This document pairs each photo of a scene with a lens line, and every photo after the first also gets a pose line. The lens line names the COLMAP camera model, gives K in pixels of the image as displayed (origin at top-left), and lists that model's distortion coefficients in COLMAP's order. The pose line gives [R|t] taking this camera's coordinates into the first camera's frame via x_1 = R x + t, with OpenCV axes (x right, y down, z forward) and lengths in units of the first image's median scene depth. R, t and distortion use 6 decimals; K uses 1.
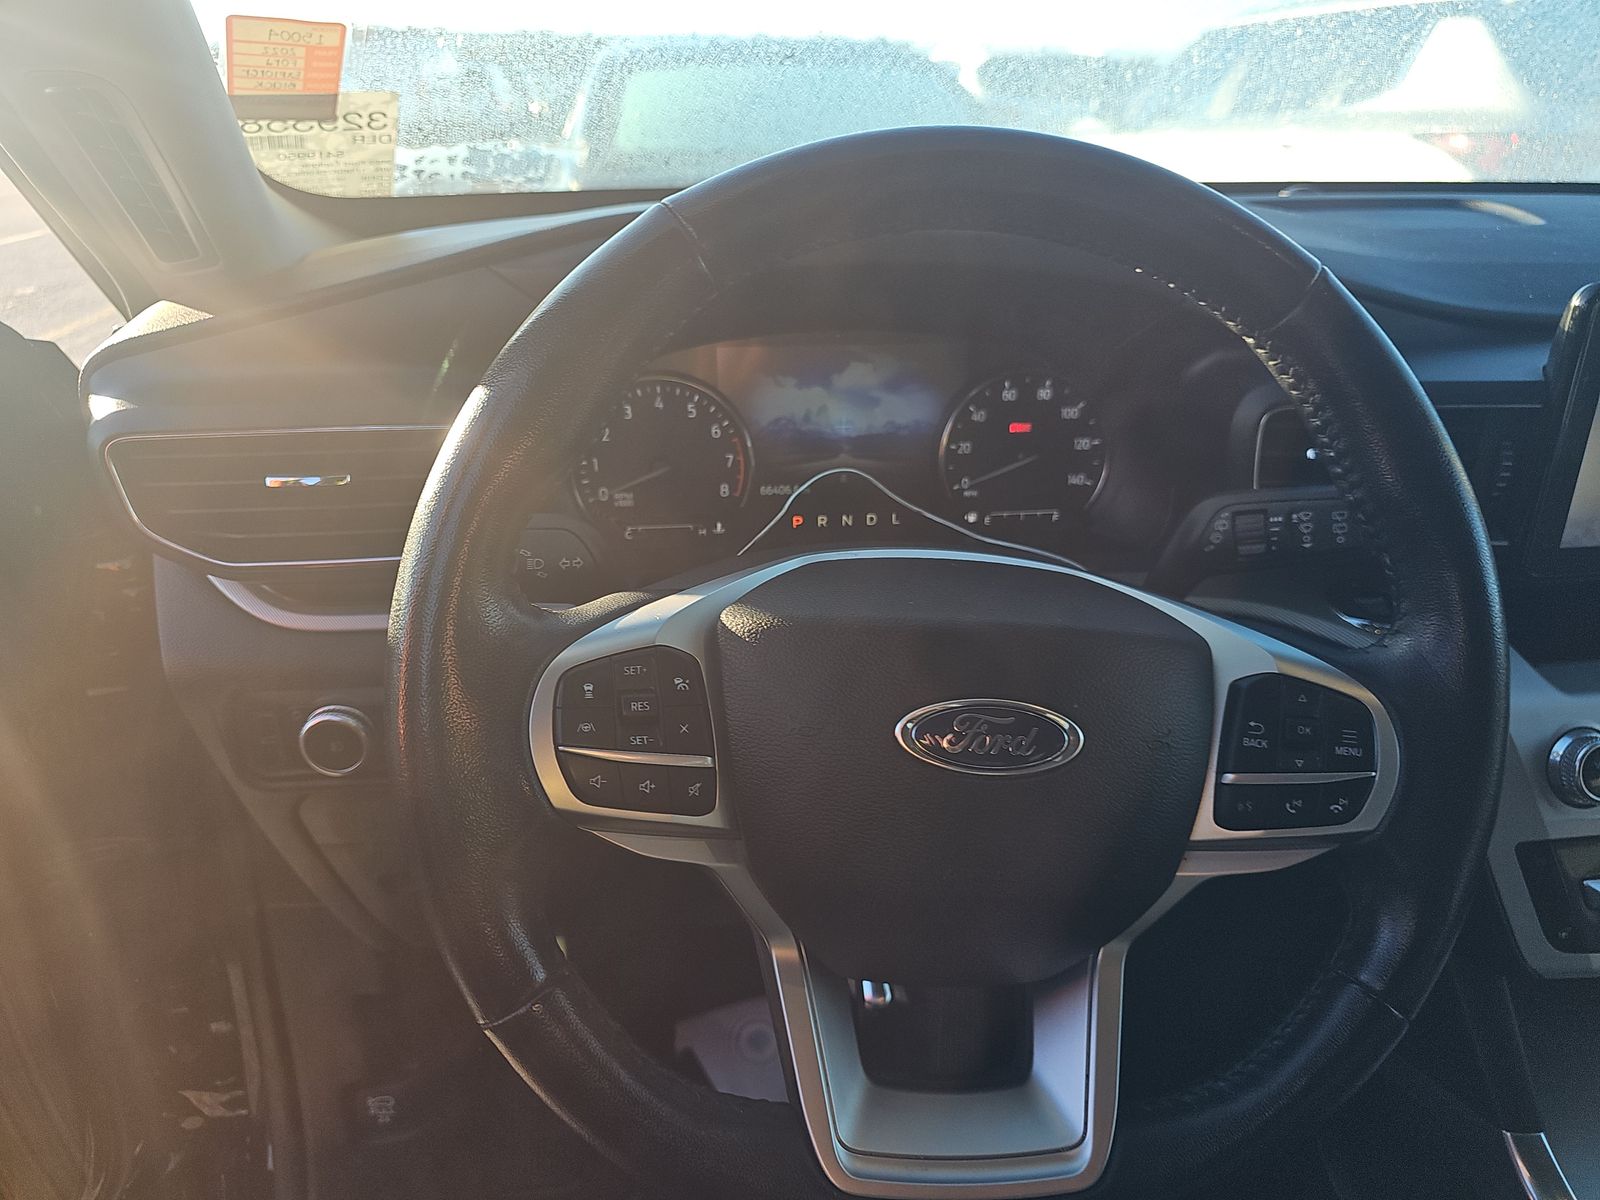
lens RADIAL K [[1027.8, 0, 791.6], [0, 1027.8, 593.4], [0, 0, 1]] dist [0.030491, -0.015170]
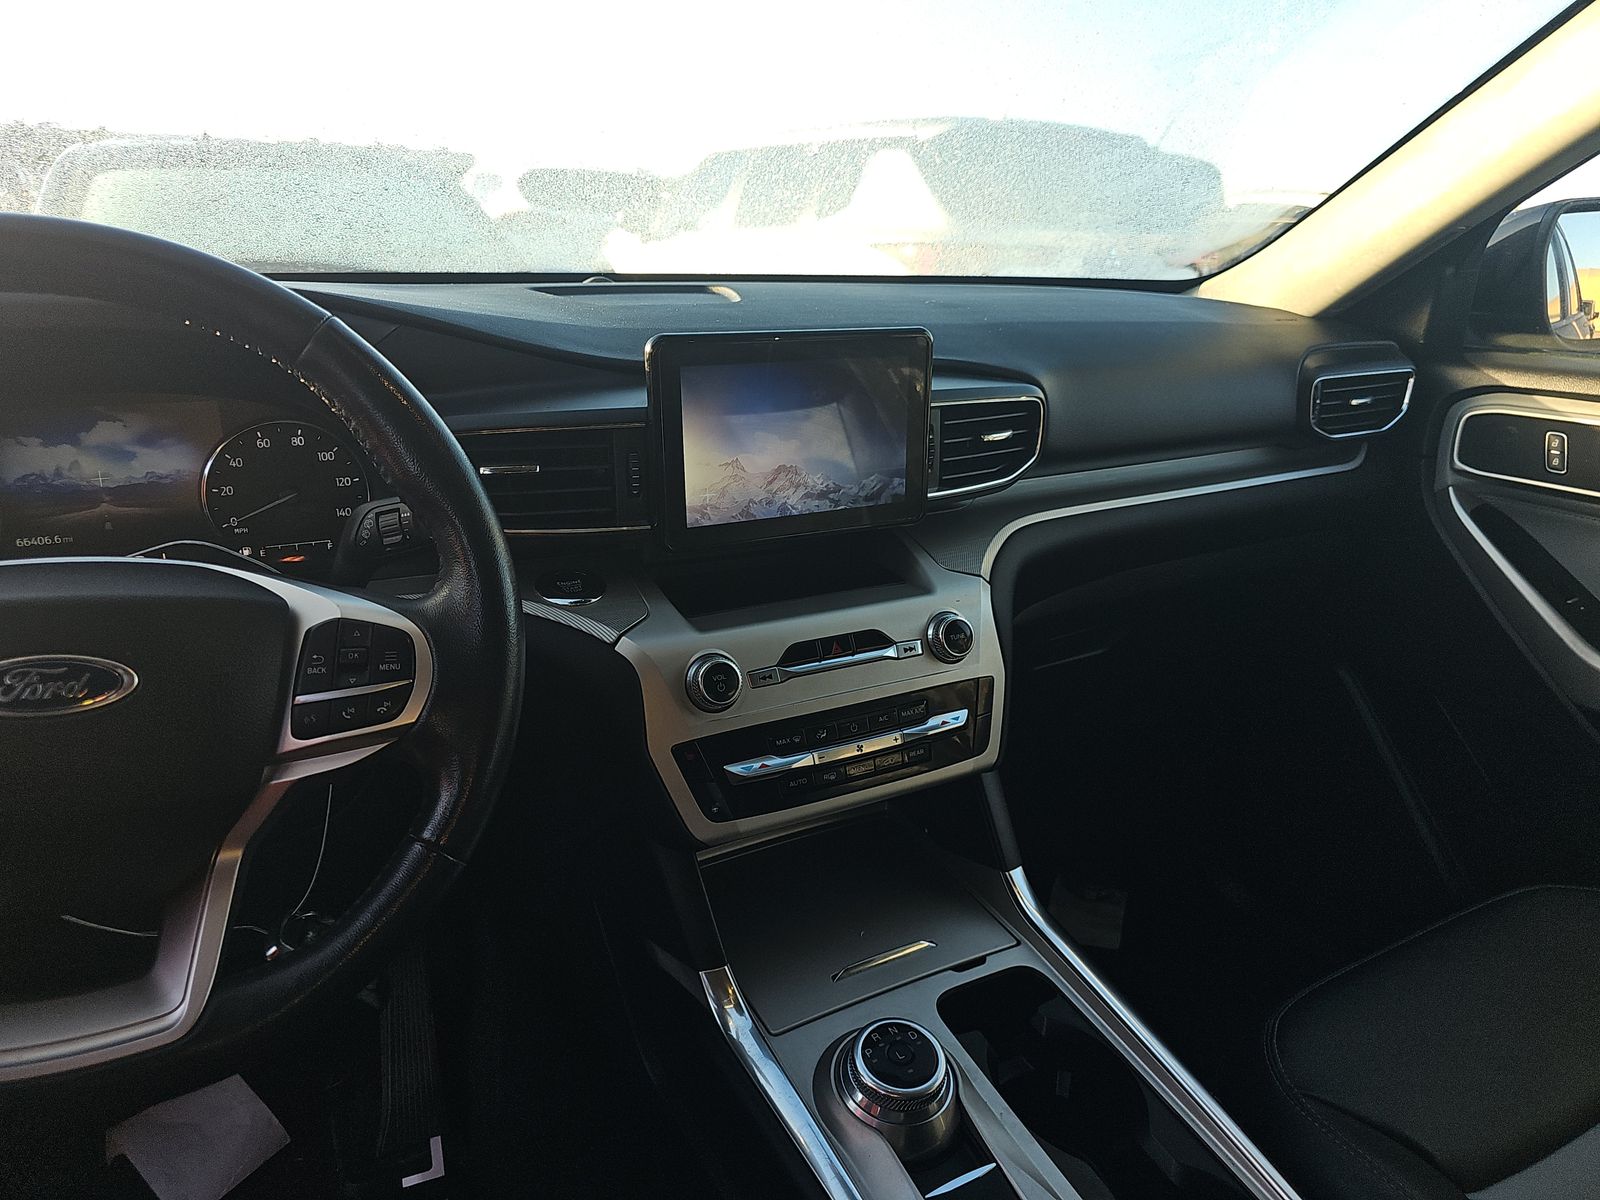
lens RADIAL K [[1027.8, 0, 755.4], [0, 1027.8, 596.1], [0, 0, 1]] dist [0.030491, -0.015170]
pose [[0.939847, -0.106740, 0.324491, 0.341429], [0.134382, 0.988865, -0.063939, 0.128980], [-0.314053, 0.103699, 0.943725, -0.260778]]
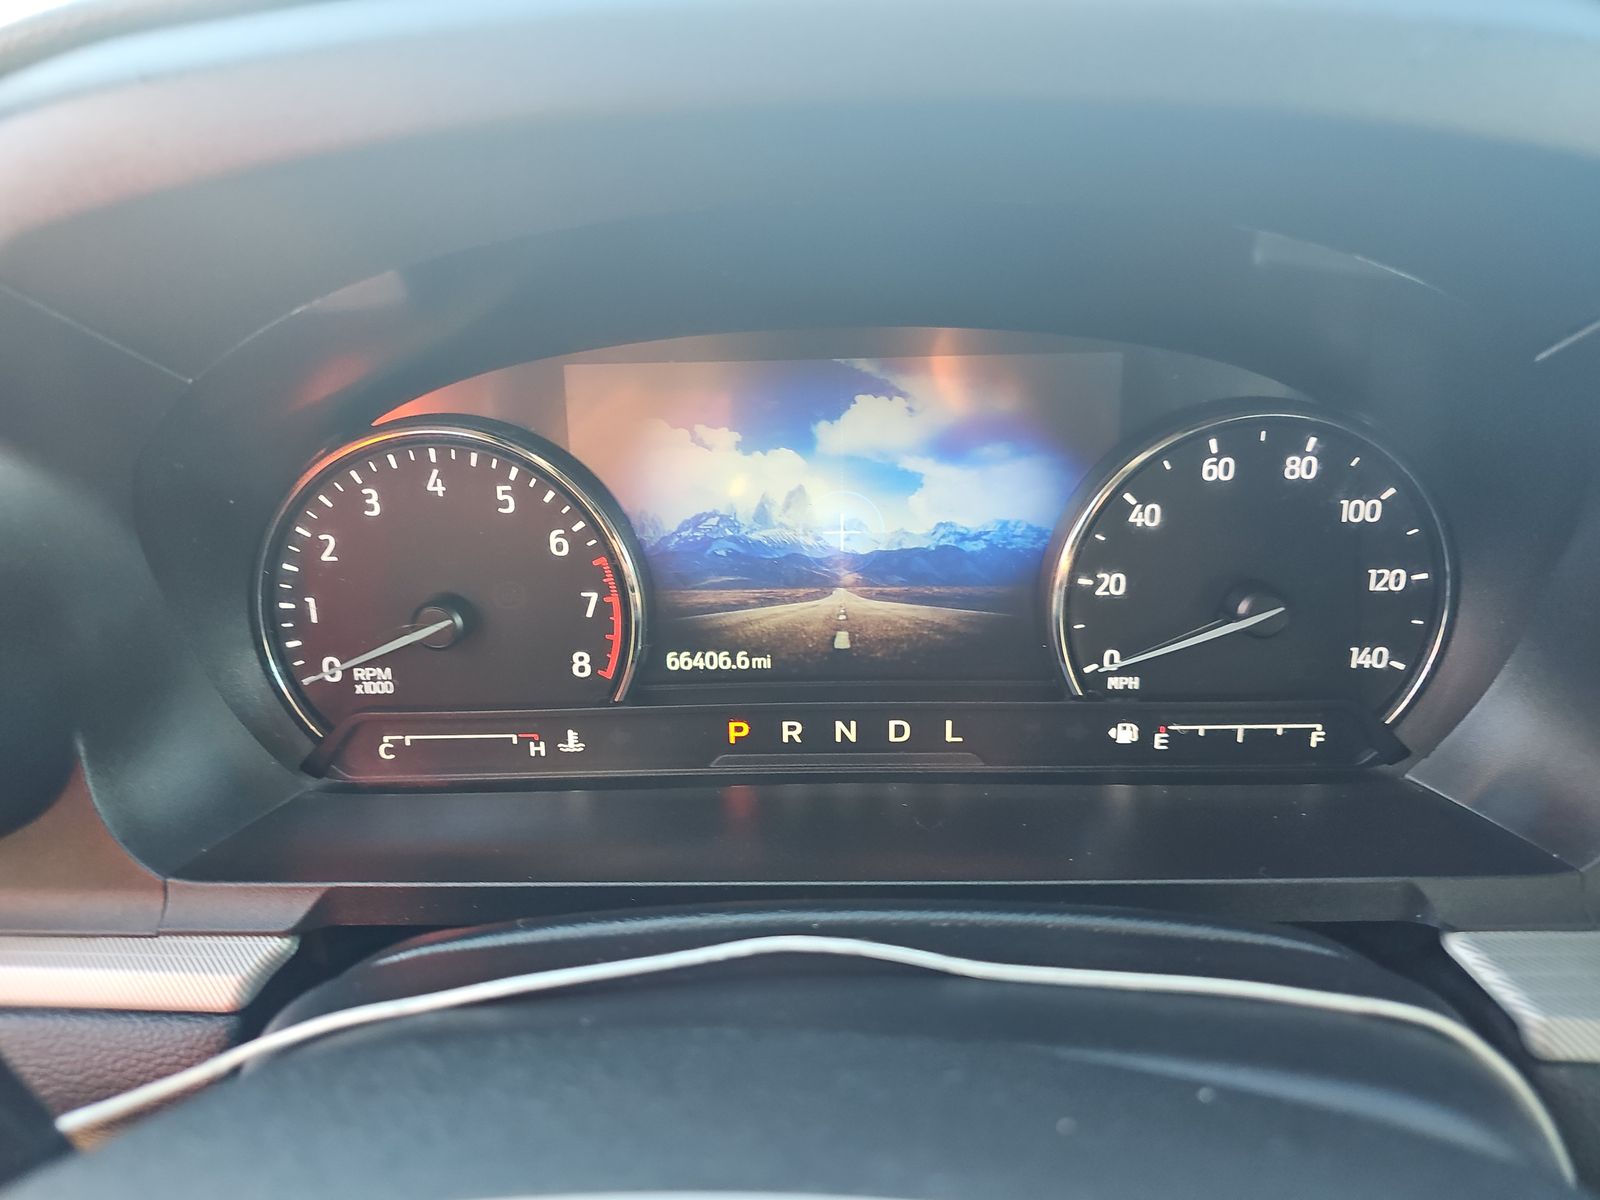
lens RADIAL K [[1027.8, 0, 799.3], [0, 1027.8, 595.6], [0, 0, 1]] dist [0.030491, -0.015170]
pose [[0.988227, 0.029667, -0.150089, 0.103870], [-0.032042, 0.999396, -0.013434, -0.129034], [0.149600, 0.018085, 0.988581, 0.544931]]
